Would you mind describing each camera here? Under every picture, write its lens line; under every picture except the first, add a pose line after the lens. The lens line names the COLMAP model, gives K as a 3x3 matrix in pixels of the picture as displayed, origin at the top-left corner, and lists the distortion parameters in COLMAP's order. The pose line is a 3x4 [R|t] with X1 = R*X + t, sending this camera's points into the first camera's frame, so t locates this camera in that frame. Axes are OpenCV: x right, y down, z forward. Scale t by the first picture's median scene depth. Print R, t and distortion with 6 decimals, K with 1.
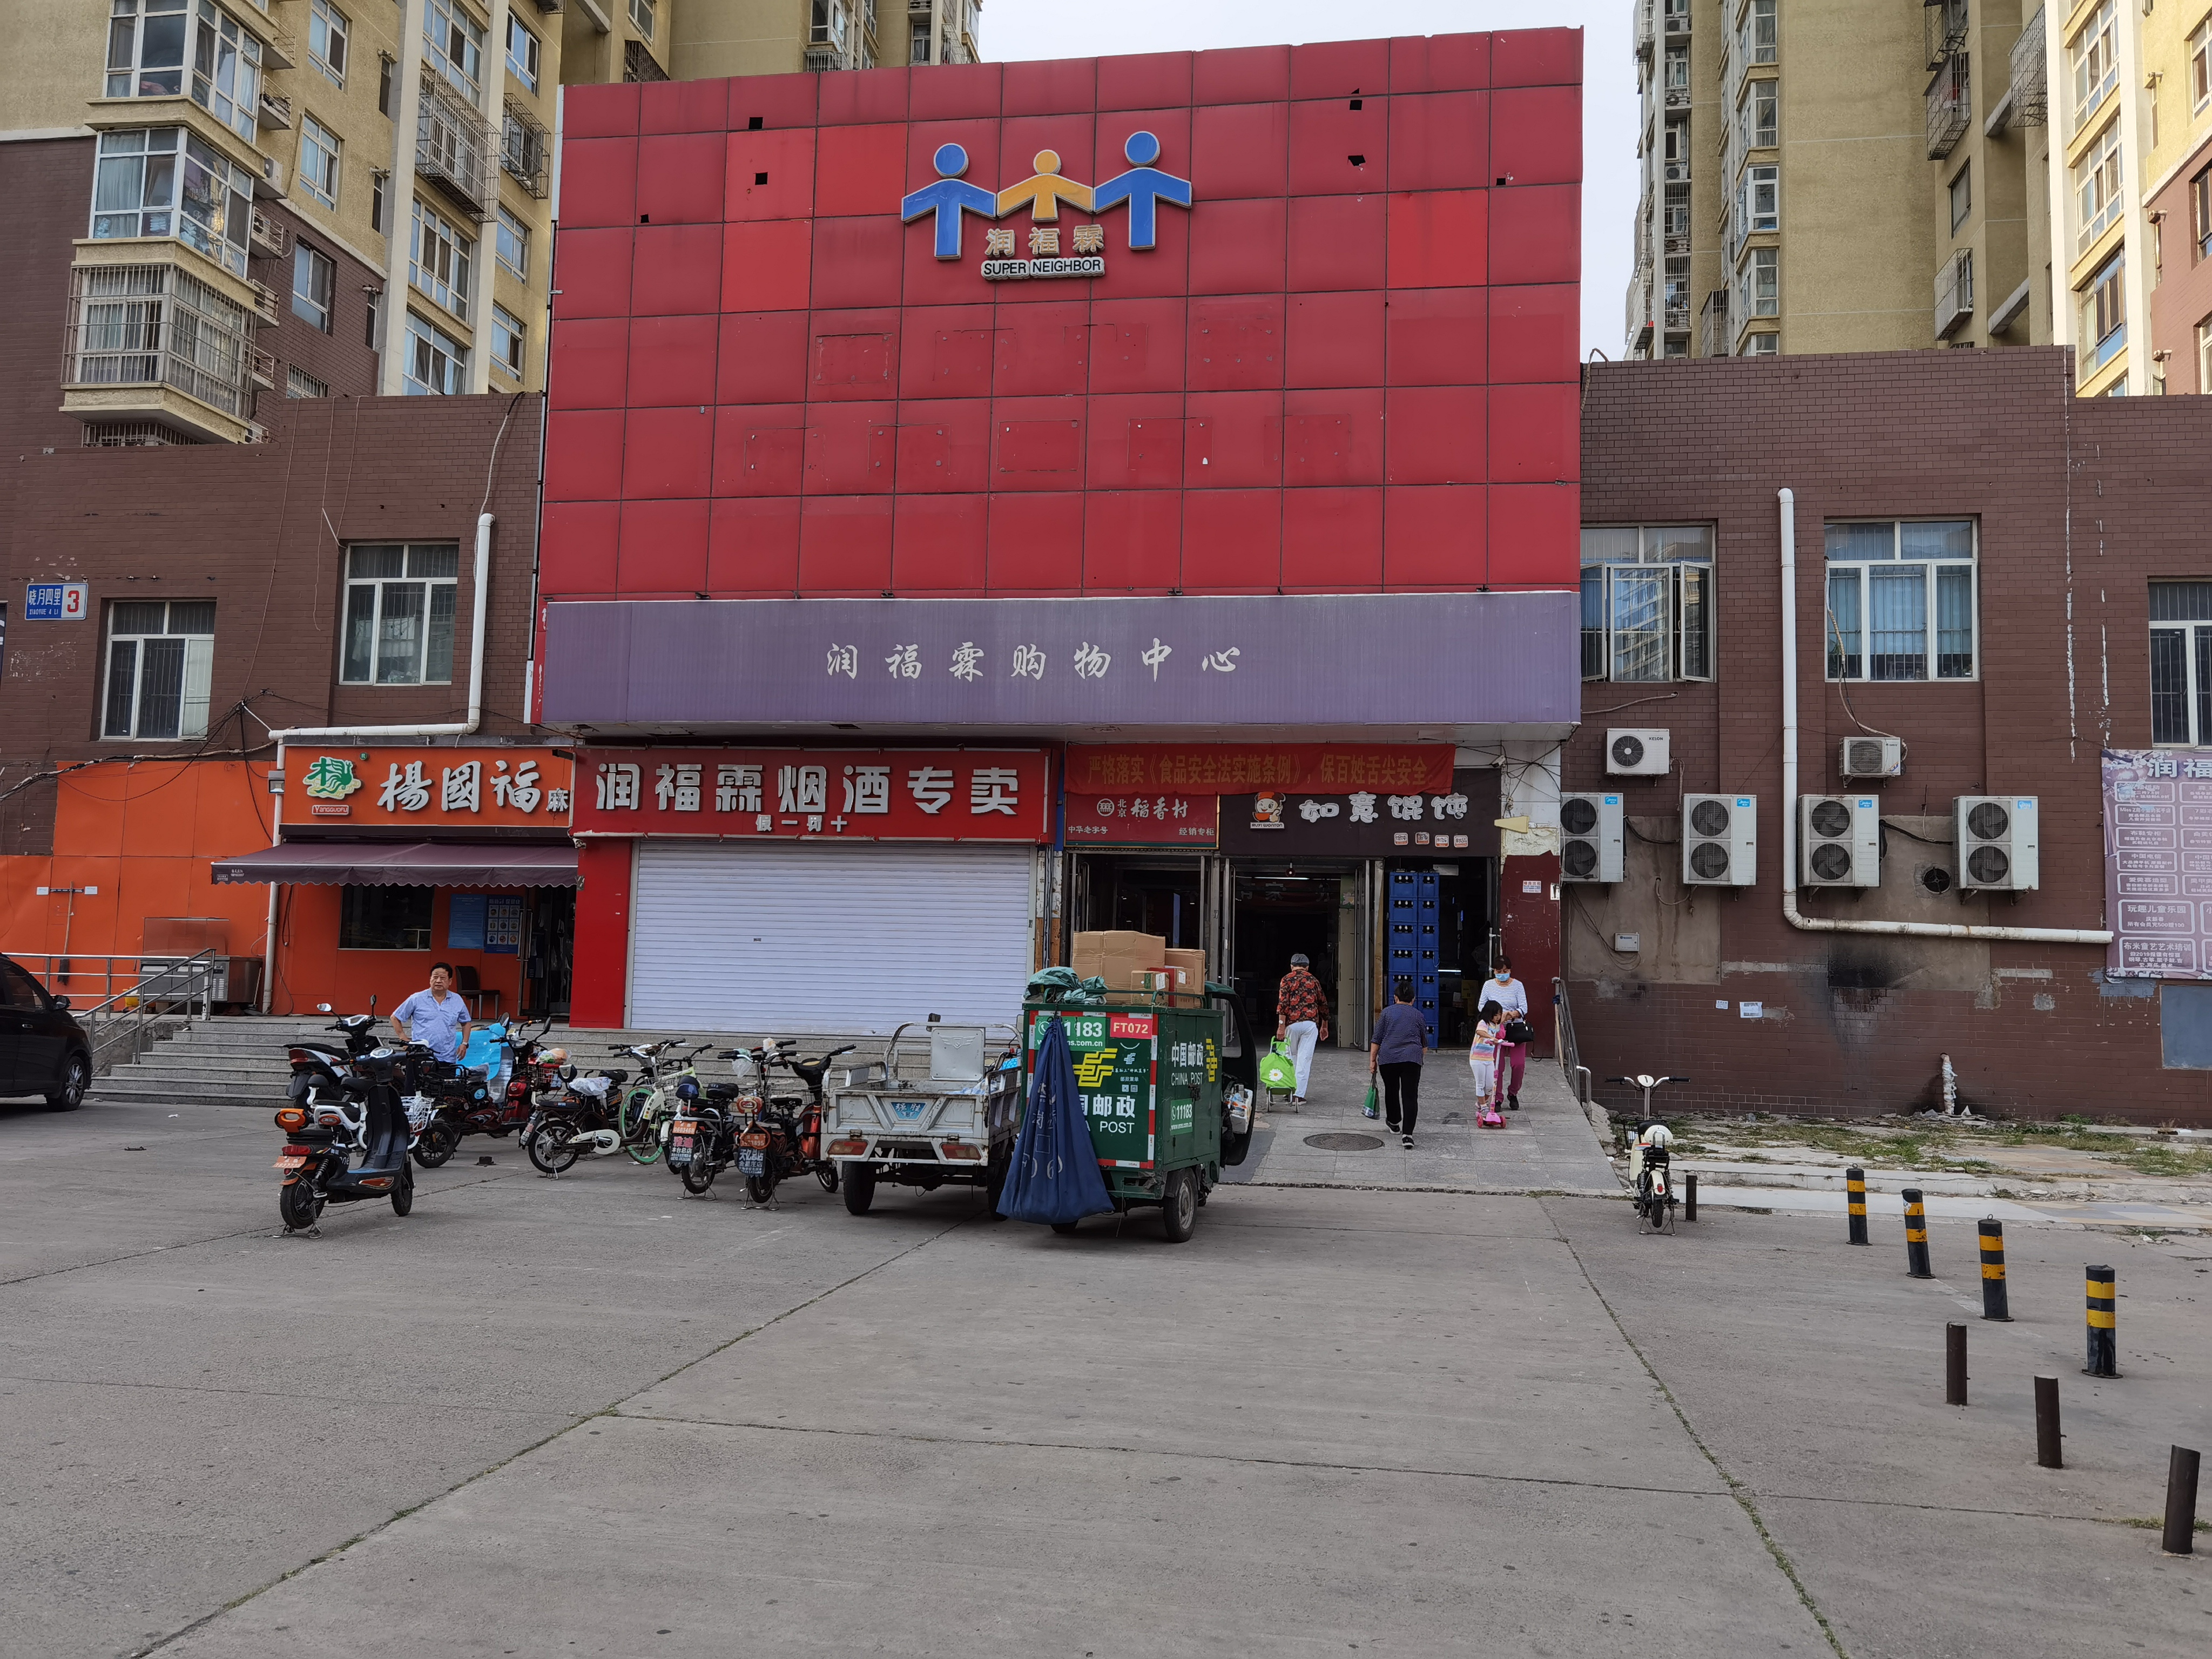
lens RADIAL K [[1768.0, 0, 1106.0], [0, 1768.0, 829.5], [0, 0, 1]] dist [0.024415, -0.005091]
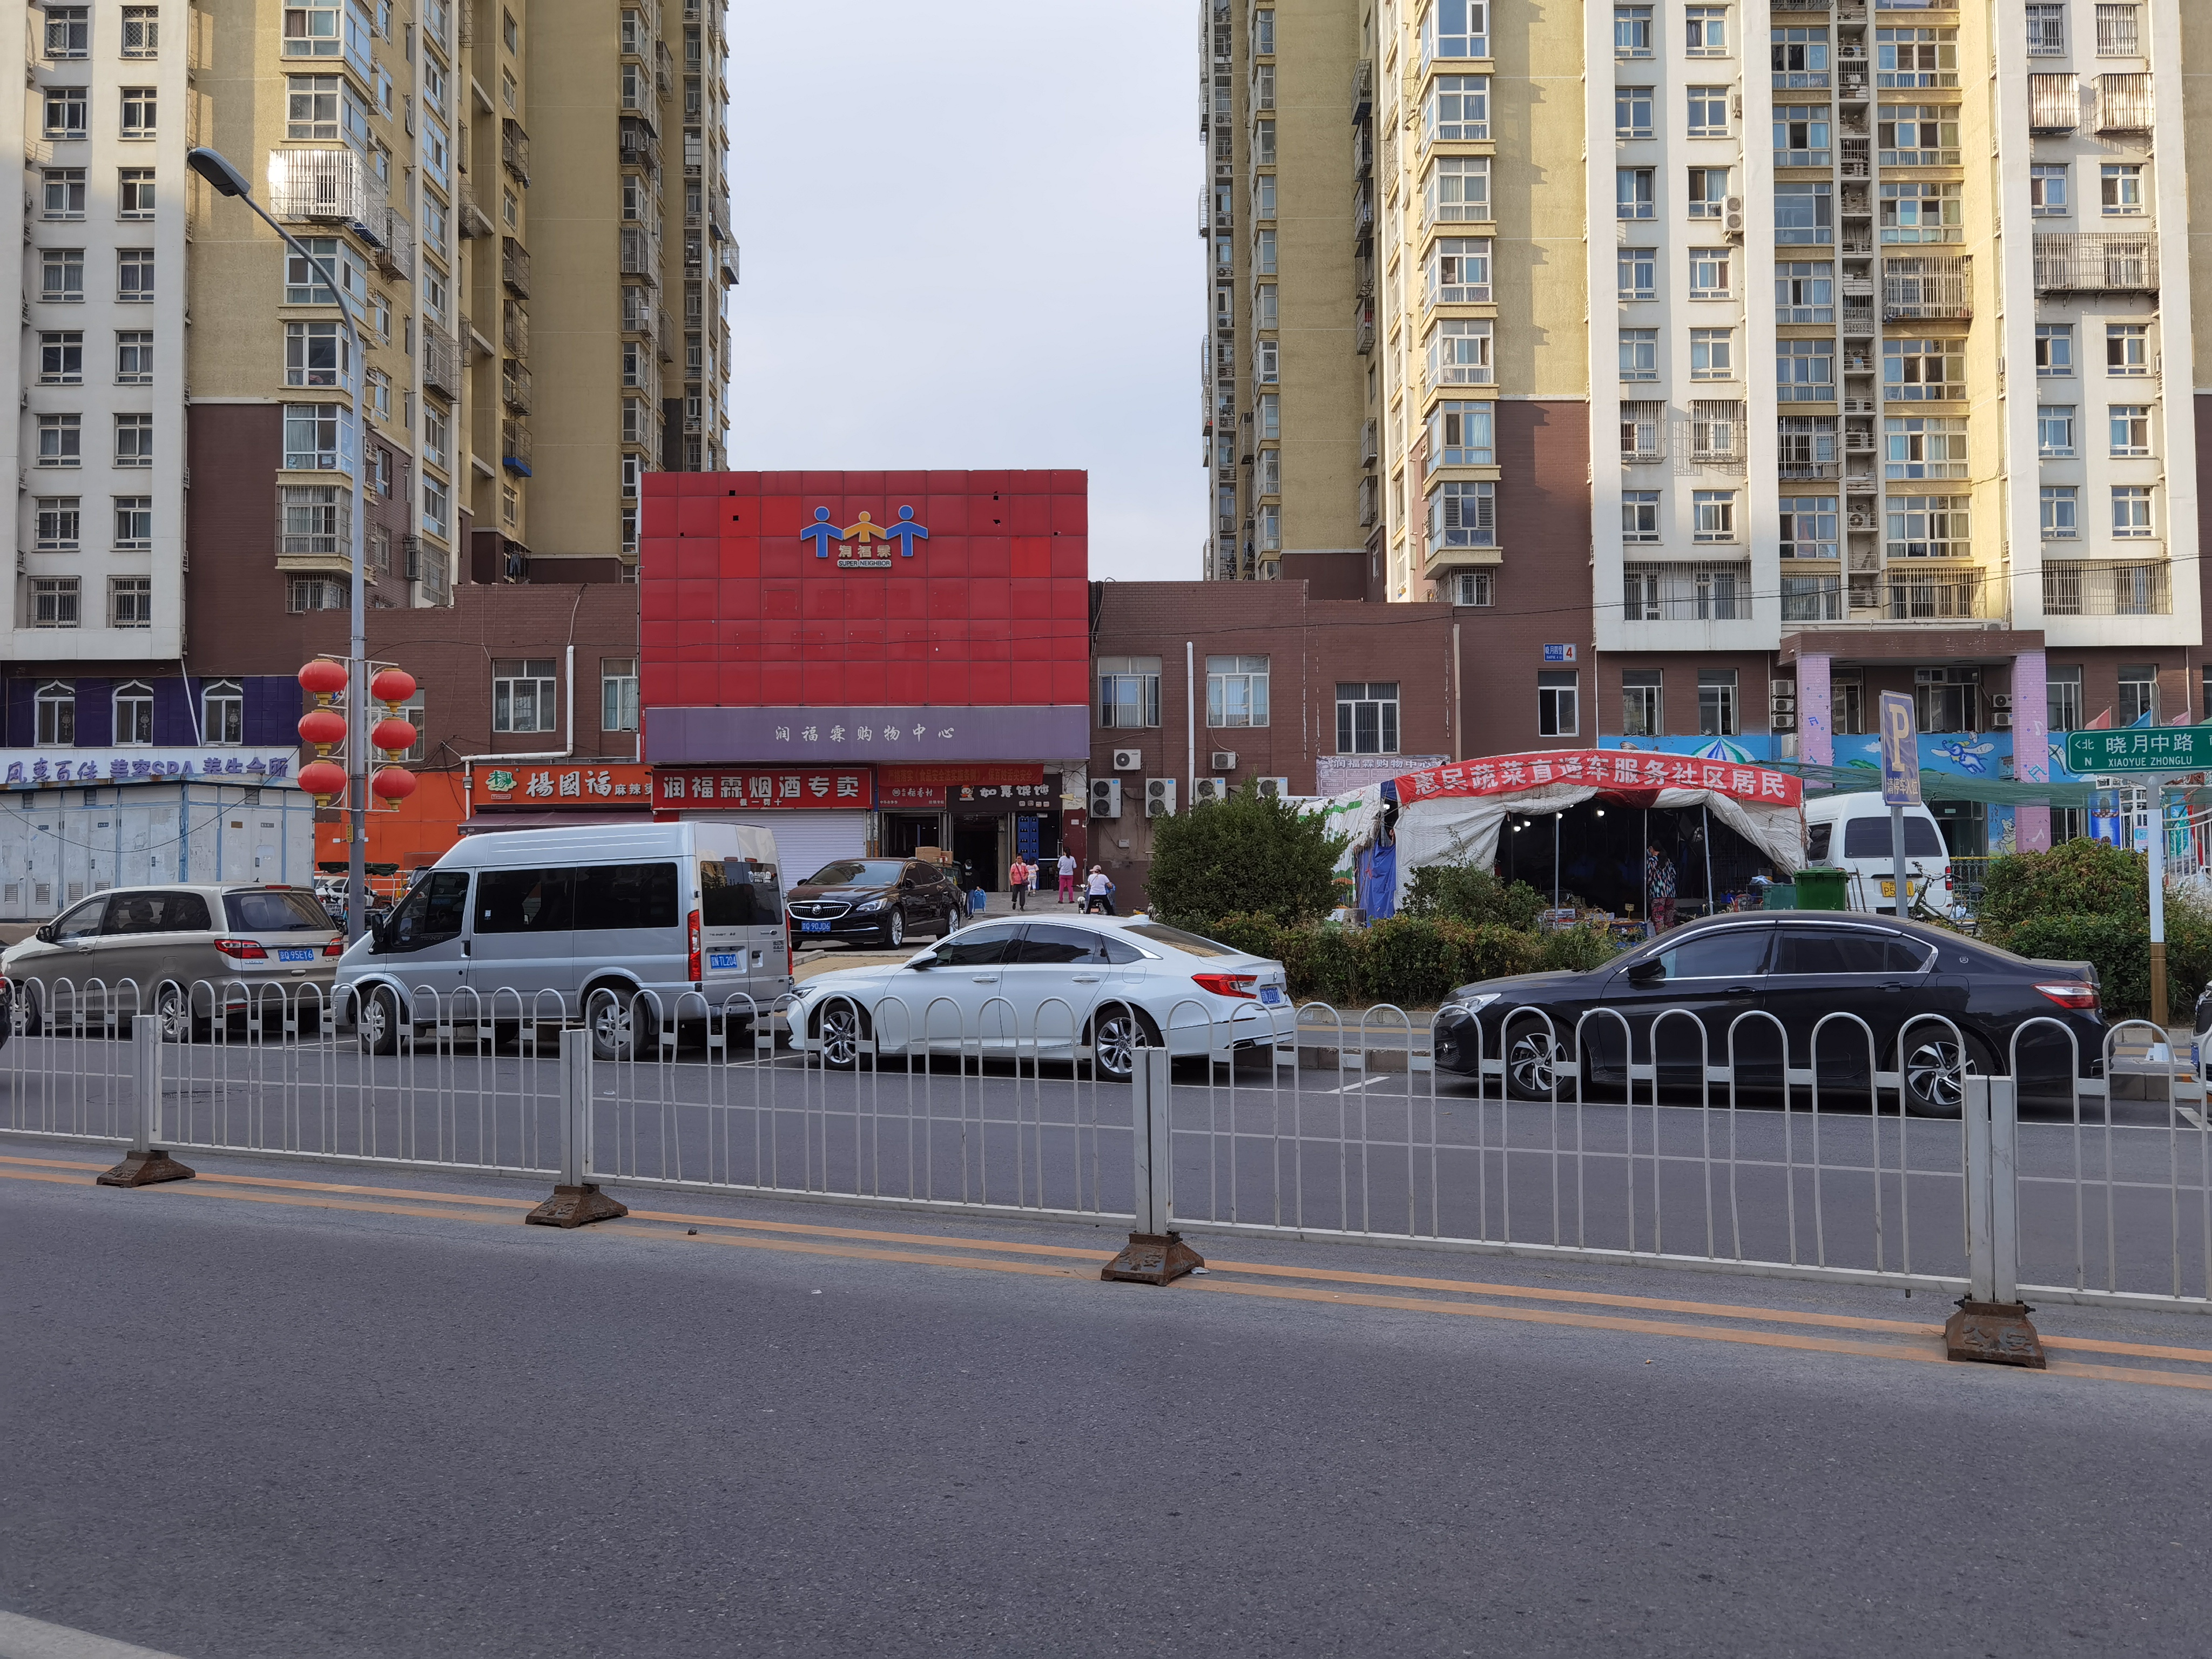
lens RADIAL K [[1768.0, 0, 1106.0], [0, 1768.0, 829.5], [0, 0, 1]] dist [0.024415, -0.005091]
pose [[0.984425, -0.028628, 0.173459, -0.128785], [0.019174, 0.998250, 0.055935, -0.085587], [-0.174756, -0.051738, 0.983251, -1.287632]]
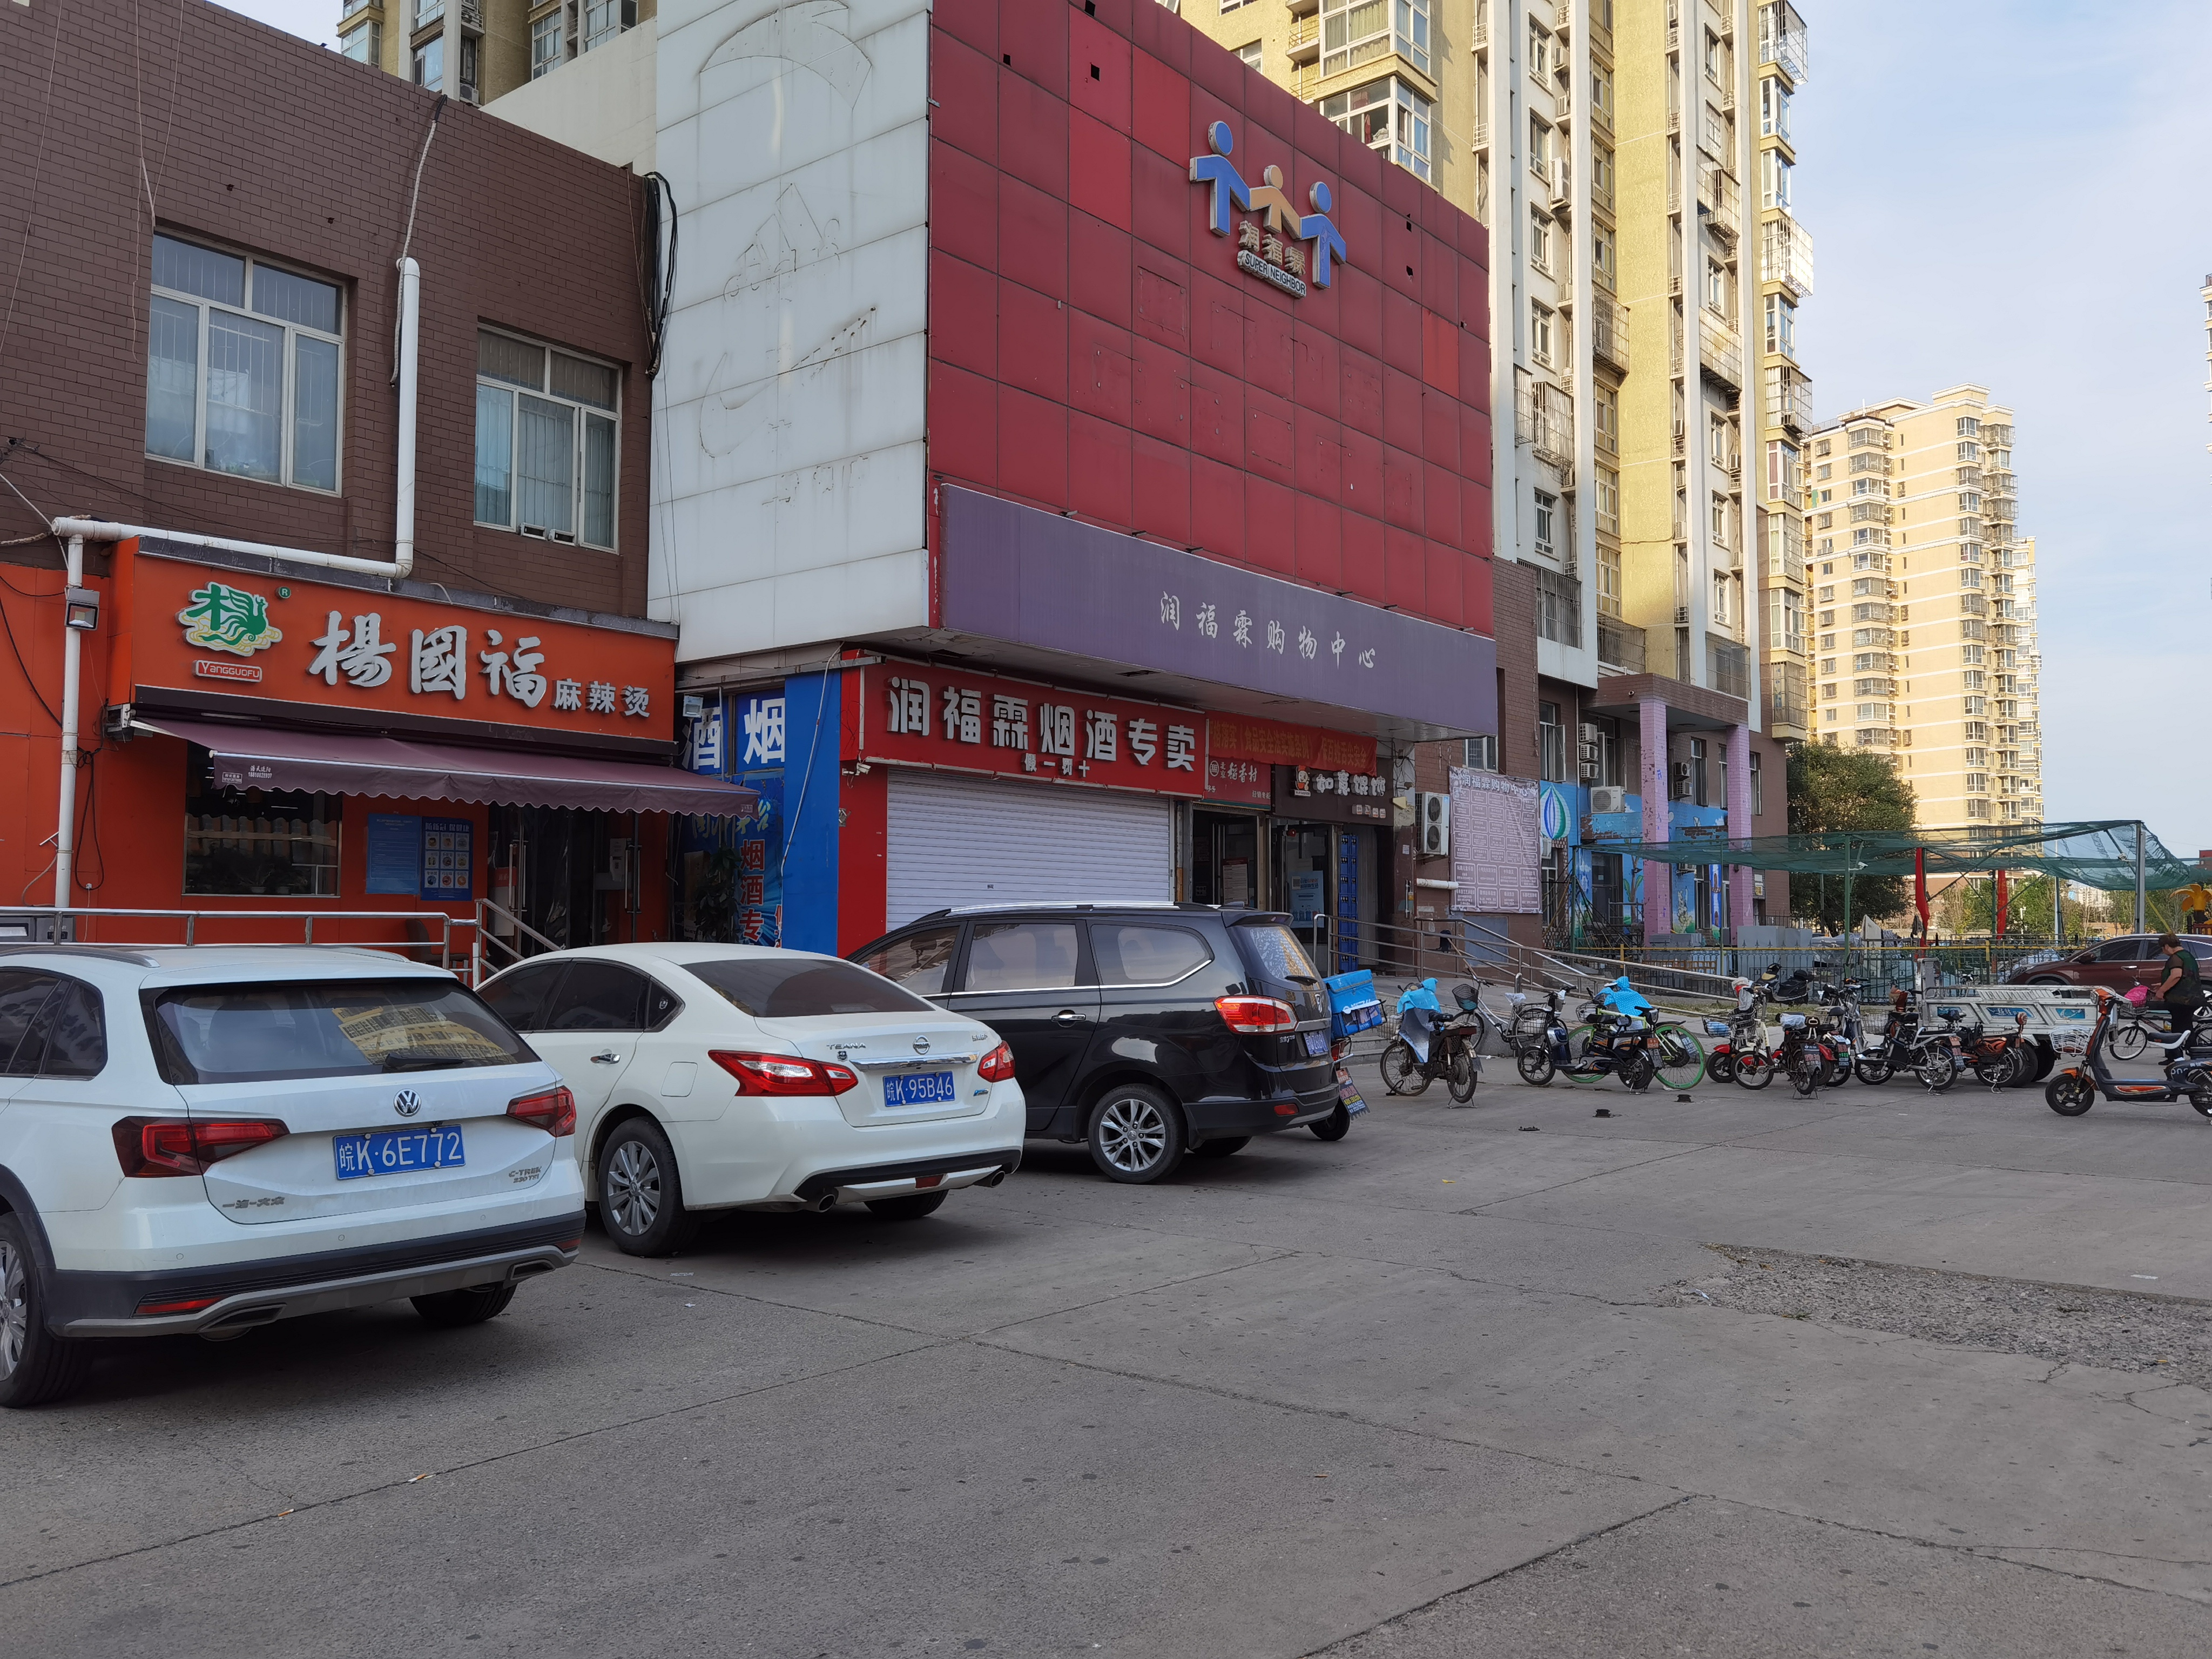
lens RADIAL K [[1768.0, 0, 1106.0], [0, 1768.0, 829.5], [0, 0, 1]] dist [0.024415, -0.005091]
pose [[0.494276, 0.028209, 0.868847, -0.963209], [-0.068500, 0.997629, 0.006578, 0.022196], [-0.866602, -0.062767, 0.495036, 0.496472]]
